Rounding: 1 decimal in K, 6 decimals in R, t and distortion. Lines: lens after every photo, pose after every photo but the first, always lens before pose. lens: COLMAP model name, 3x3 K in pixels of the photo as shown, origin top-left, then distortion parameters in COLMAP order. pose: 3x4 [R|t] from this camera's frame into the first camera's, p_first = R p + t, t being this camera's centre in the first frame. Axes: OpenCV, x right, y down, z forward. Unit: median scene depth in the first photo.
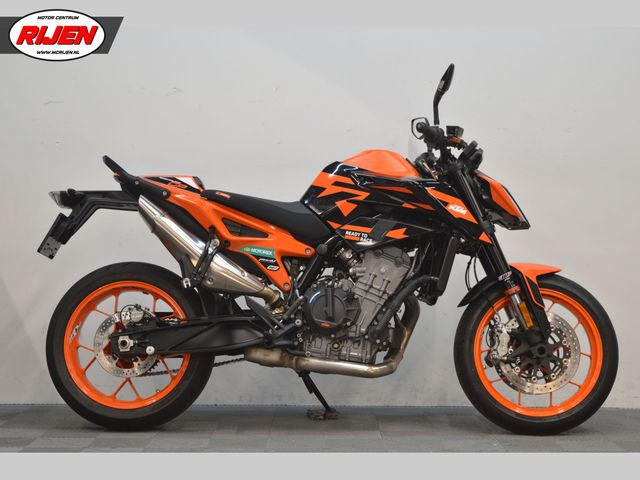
lens RADIAL K [[1317.5, 0, 320.0], [0, 1317.5, 240.0], [0, 0, 1]] dist [0.008886, 0.011783]
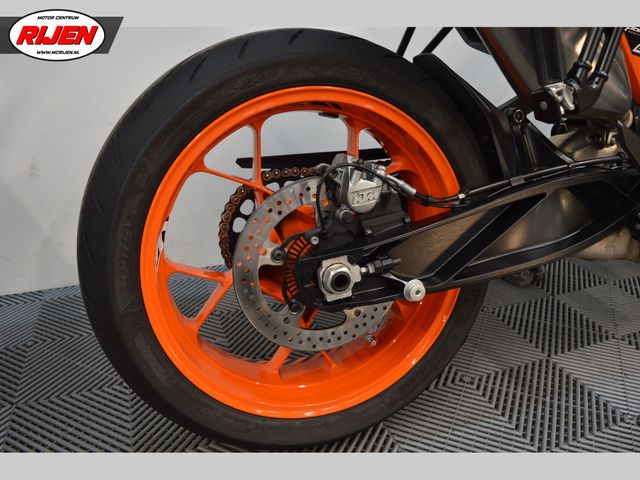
lens RADIAL K [[511.2, 0, 320.0], [0, 511.2, 240.0], [0, 0, 1]] dist [-0.091736, -0.000843]
pose [[0.937069, -0.132902, 0.322859, -0.193606], [0.001085, 0.925822, 0.377958, 0.018749], [-0.349141, -0.353823, 0.867704, 0.885470]]
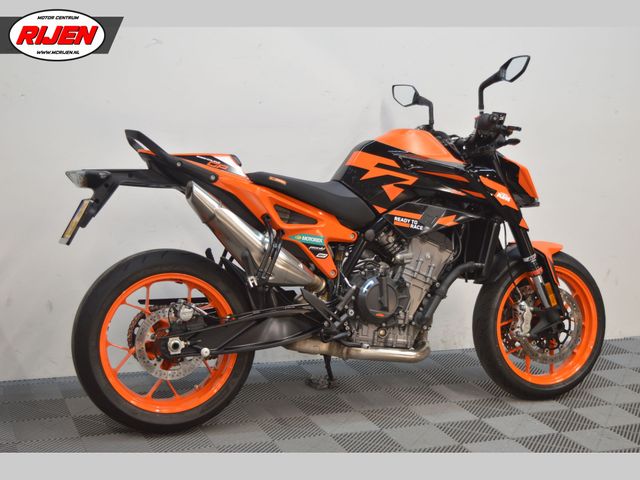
lens RADIAL K [[984.7, 0, 320.0], [0, 984.7, 240.0], [0, 0, 1]] dist [-0.023632, 0.003926]
pose [[0.924333, -0.025378, 0.380743, -0.310665], [-0.036887, 0.987171, 0.155350, -0.101517], [-0.379801, -0.157639, 0.911538, 0.355283]]
